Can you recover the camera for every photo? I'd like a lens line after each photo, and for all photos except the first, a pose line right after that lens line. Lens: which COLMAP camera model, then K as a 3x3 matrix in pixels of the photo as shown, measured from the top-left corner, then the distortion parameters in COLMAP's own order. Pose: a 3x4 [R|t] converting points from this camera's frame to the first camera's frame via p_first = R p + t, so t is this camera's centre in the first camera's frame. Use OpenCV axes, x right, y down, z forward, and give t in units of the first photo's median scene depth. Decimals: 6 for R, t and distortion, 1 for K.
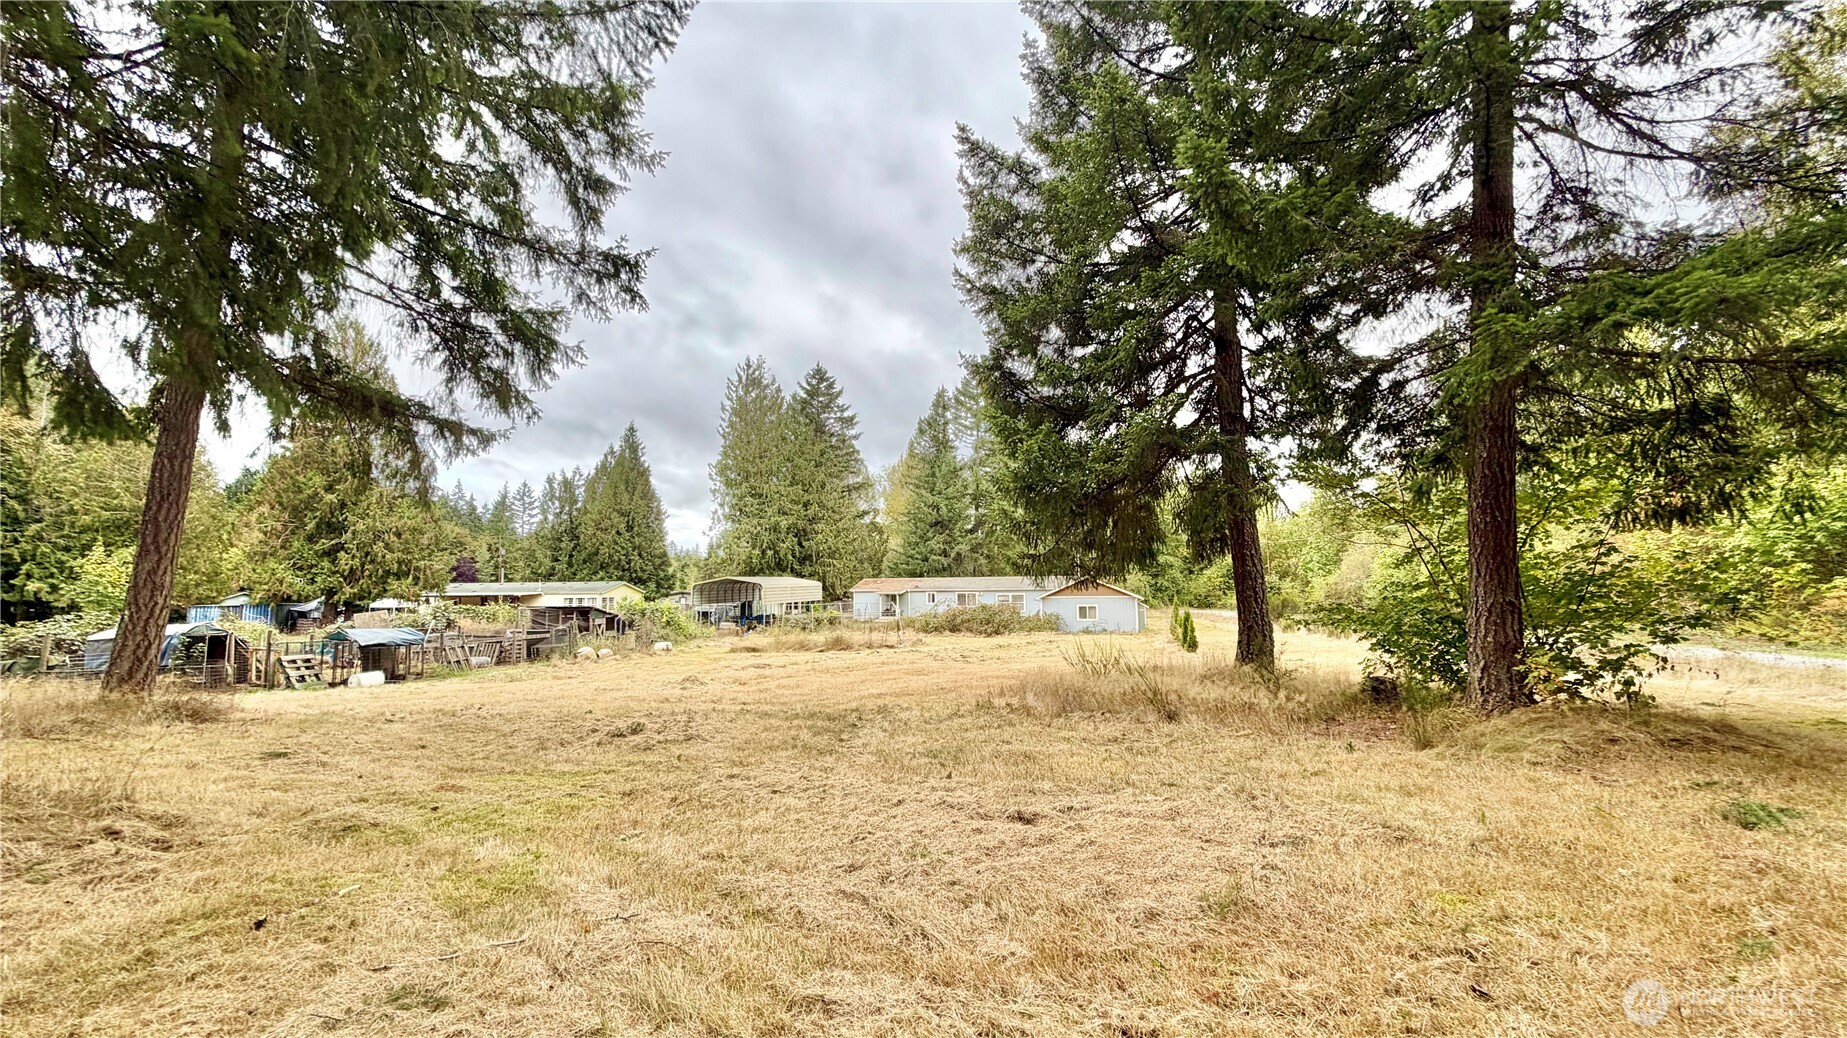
lens RADIAL K [[729.1, 0, 923.5], [0, 729.1, 519.0], [0, 0, 1]] dist [0.002154, 0.000532]
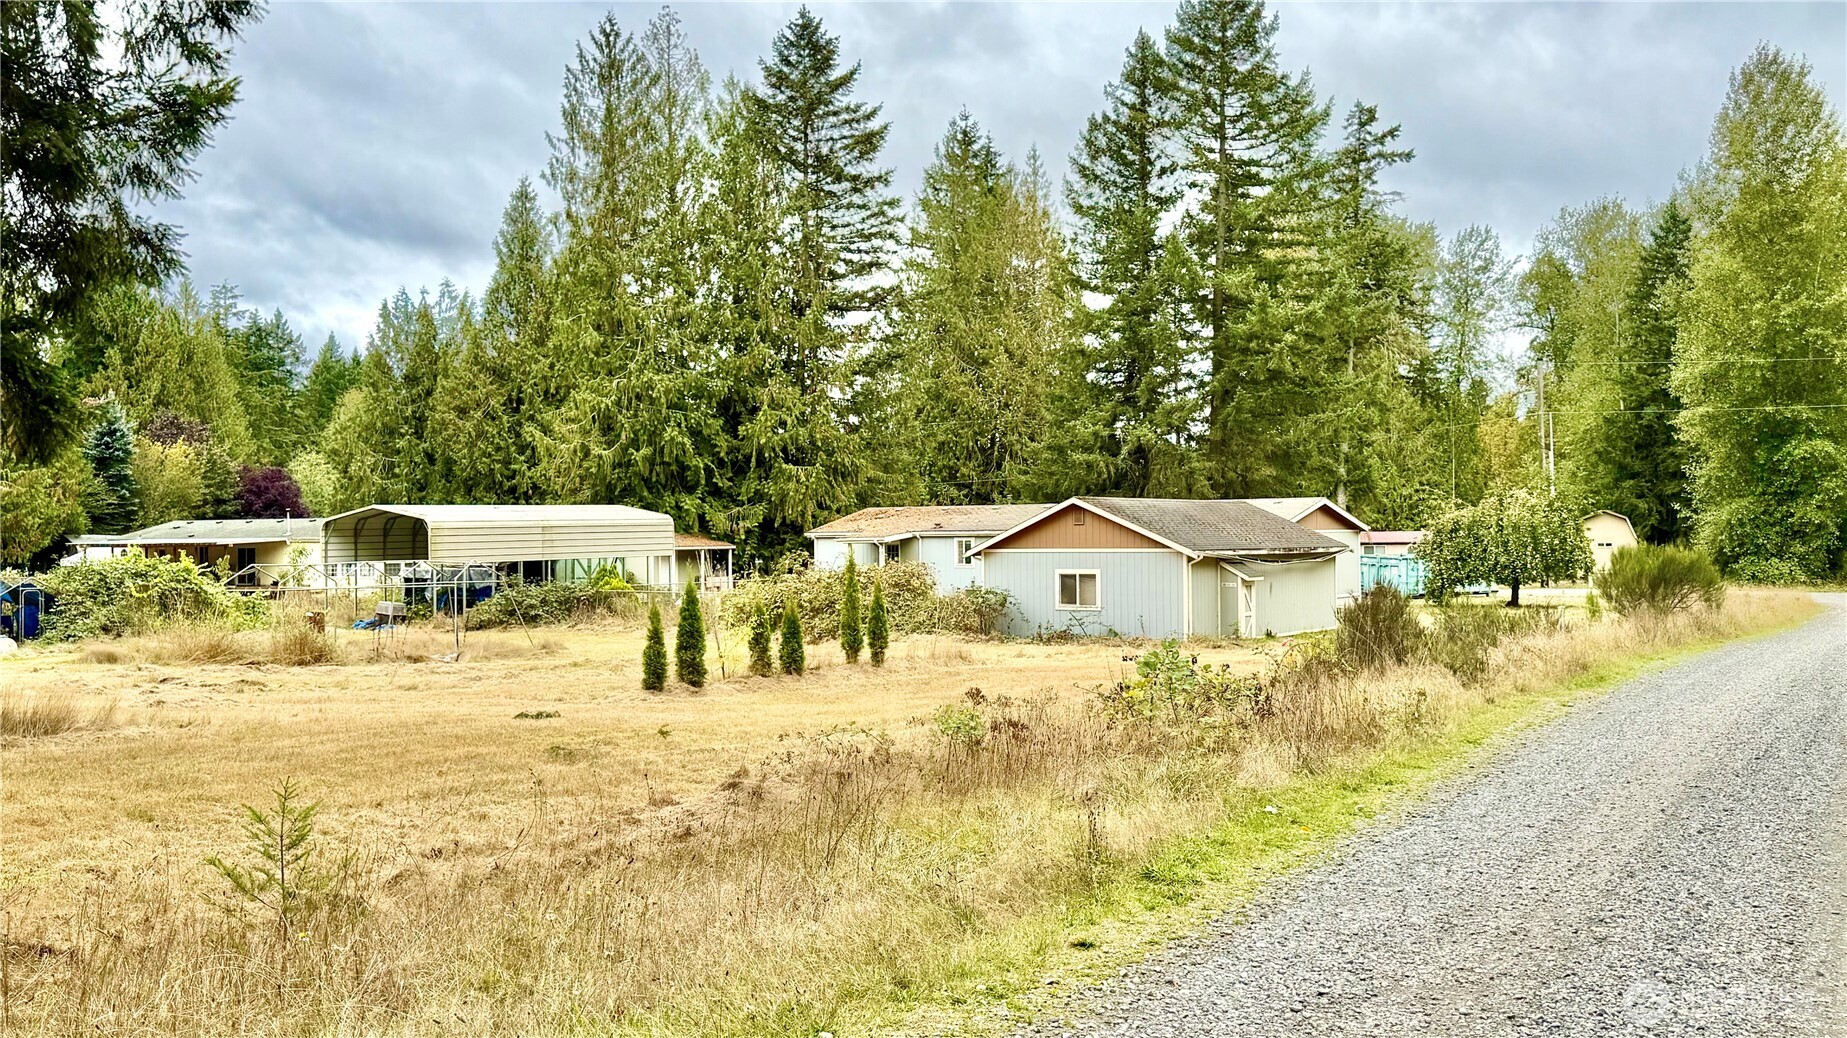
lens RADIAL K [[1648.5, 0, 923.5], [0, 1648.5, 519.0], [0, 0, 1]] dist [0.174777, -0.341614]
pose [[0.910242, -0.003320, -0.414064, 0.366777], [0.041380, 0.995692, 0.082982, 0.008263], [0.412004, -0.092668, 0.906458, 0.106138]]
